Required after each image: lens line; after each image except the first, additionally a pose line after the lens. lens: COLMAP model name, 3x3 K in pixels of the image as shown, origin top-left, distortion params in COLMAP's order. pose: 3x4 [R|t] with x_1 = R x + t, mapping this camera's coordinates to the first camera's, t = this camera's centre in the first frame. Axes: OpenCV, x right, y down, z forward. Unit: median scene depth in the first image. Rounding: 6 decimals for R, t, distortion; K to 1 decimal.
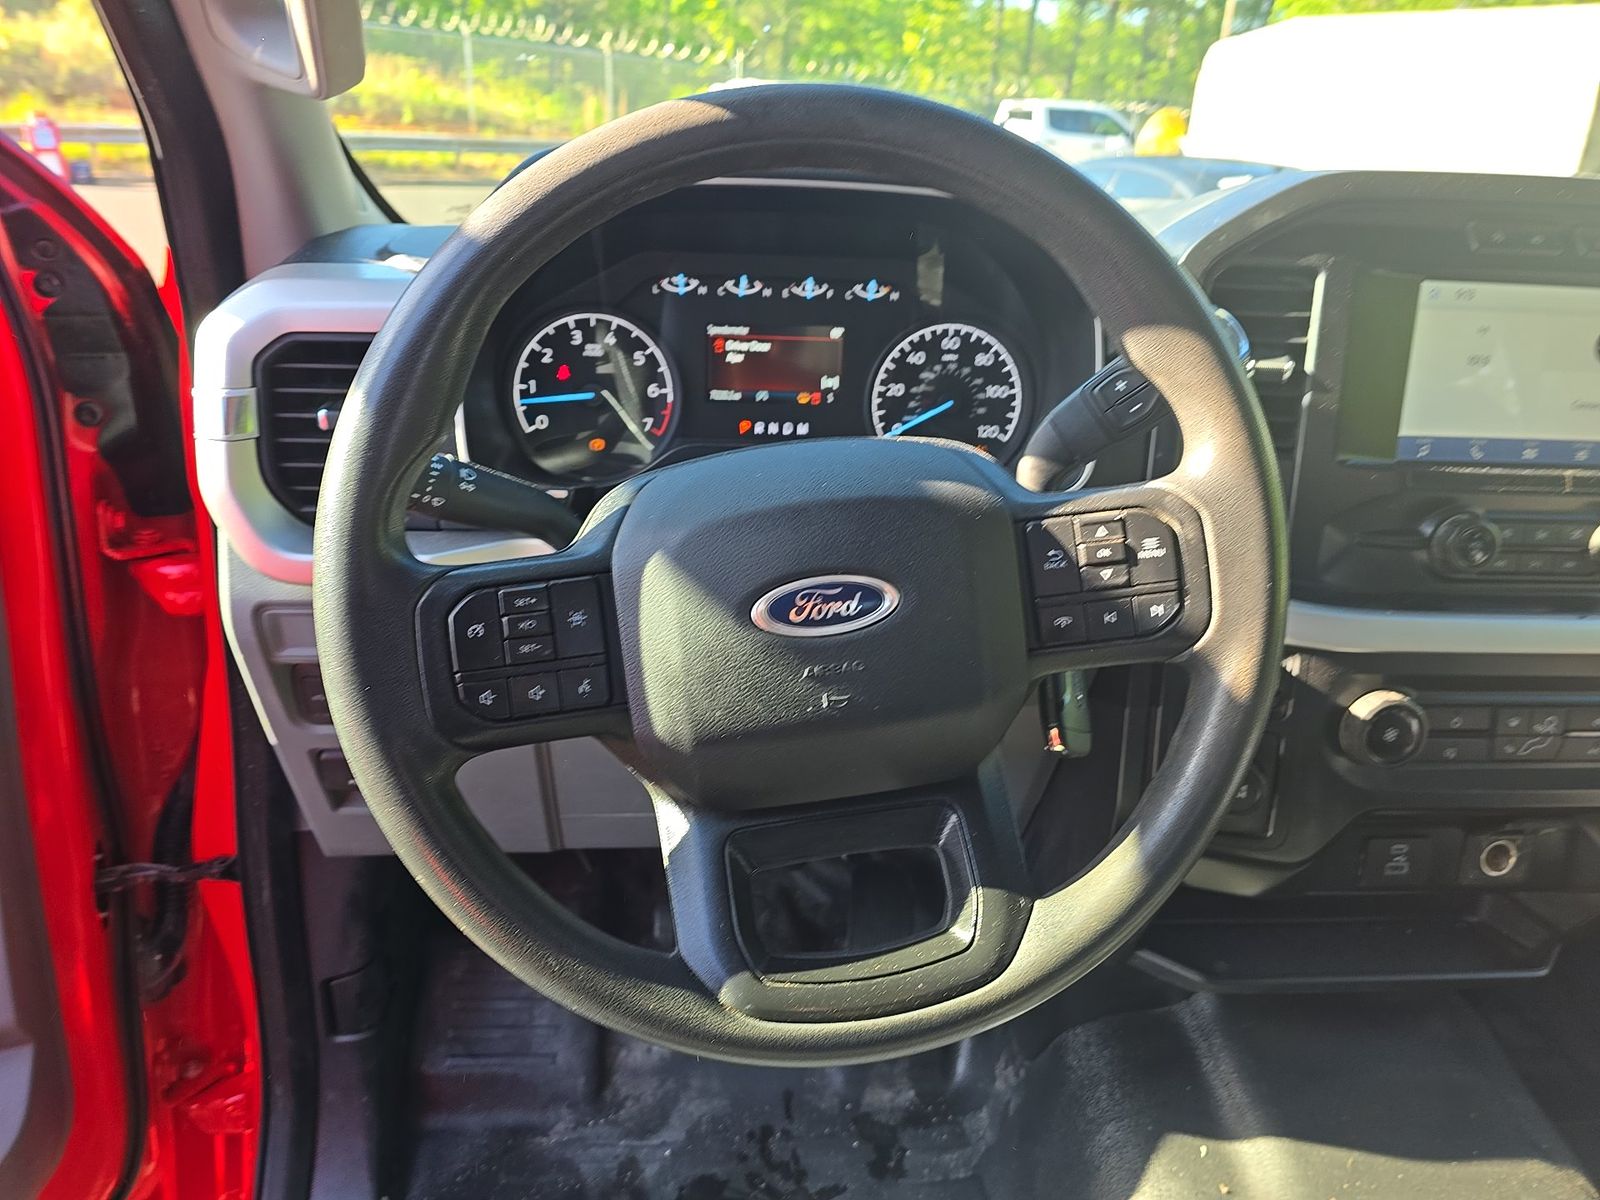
lens RADIAL K [[1096.0, 0, 800.9], [0, 1096.0, 608.4], [0, 0, 1]] dist [0.006960, -0.010097]
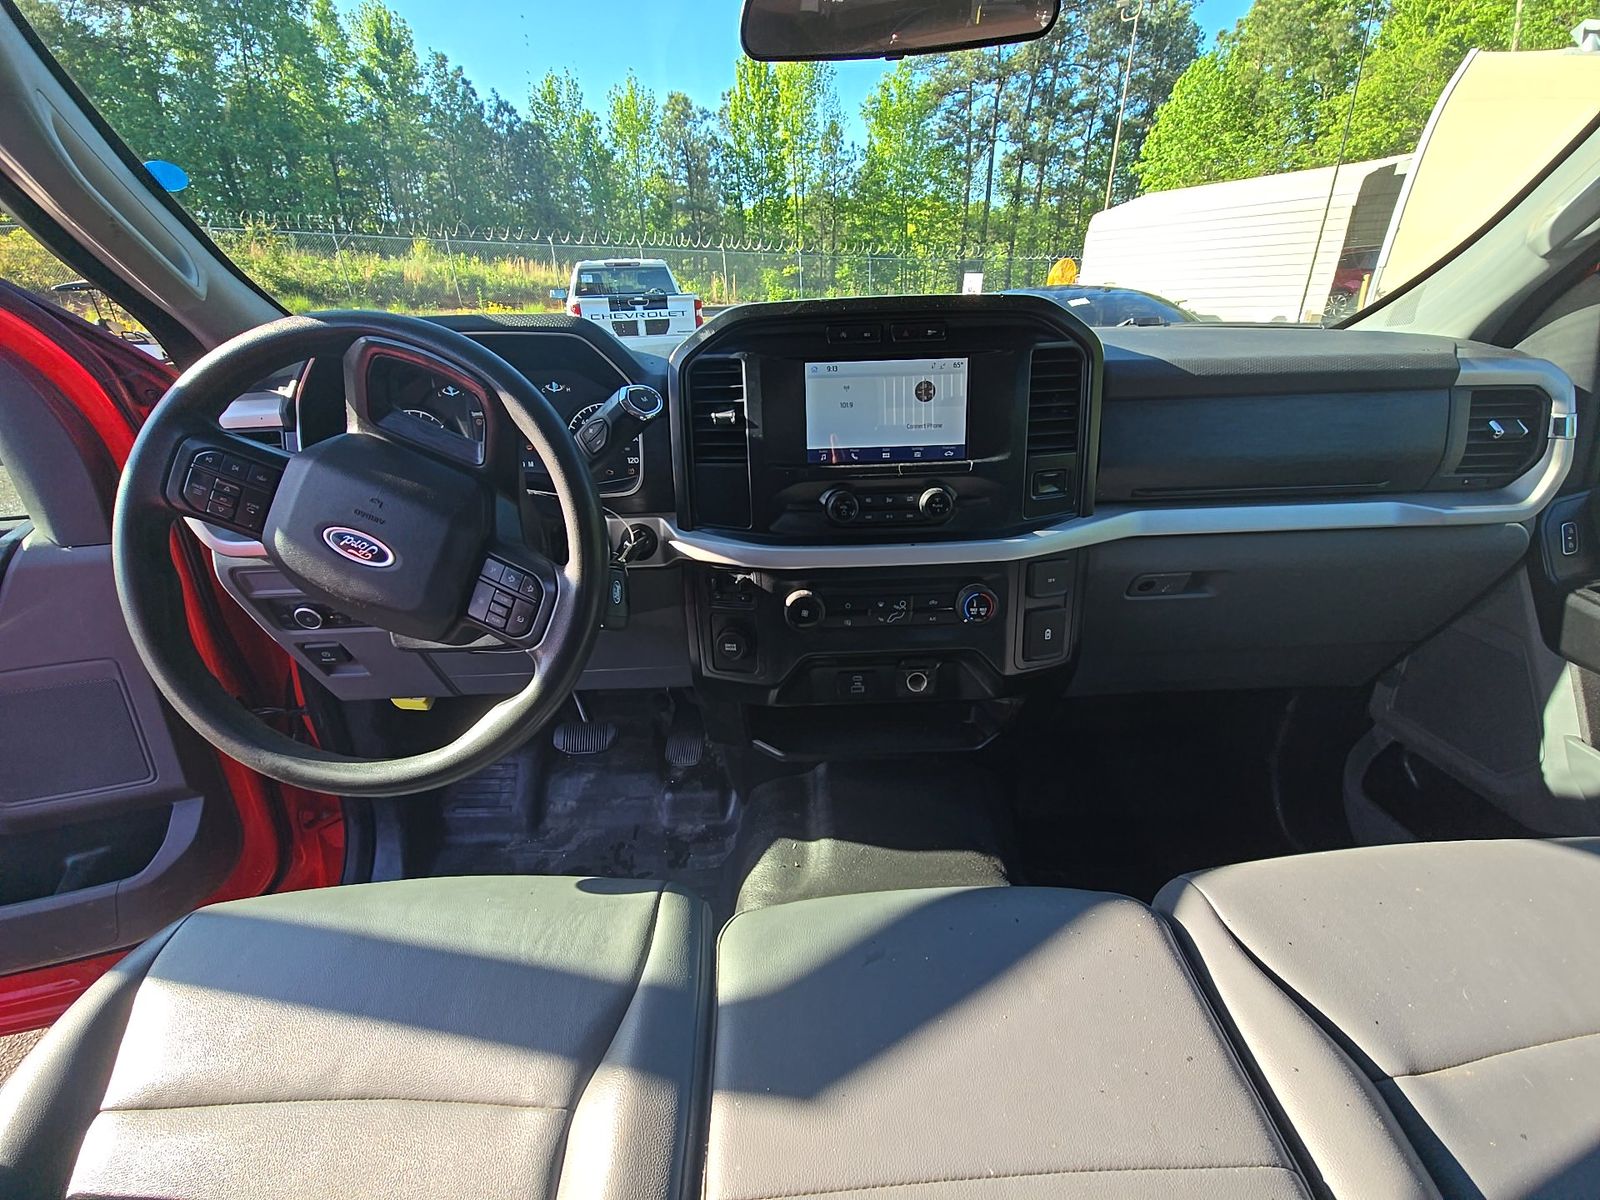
lens RADIAL K [[643.8, 0, 802.6], [0, 643.8, 608.2], [0, 0, 1]] dist [-0.000694, -0.000110]
pose [[0.995655, -0.037609, -0.085191, 0.563938], [0.041610, 0.998089, 0.045686, 0.051167], [0.083309, -0.049033, 0.995317, -0.070797]]
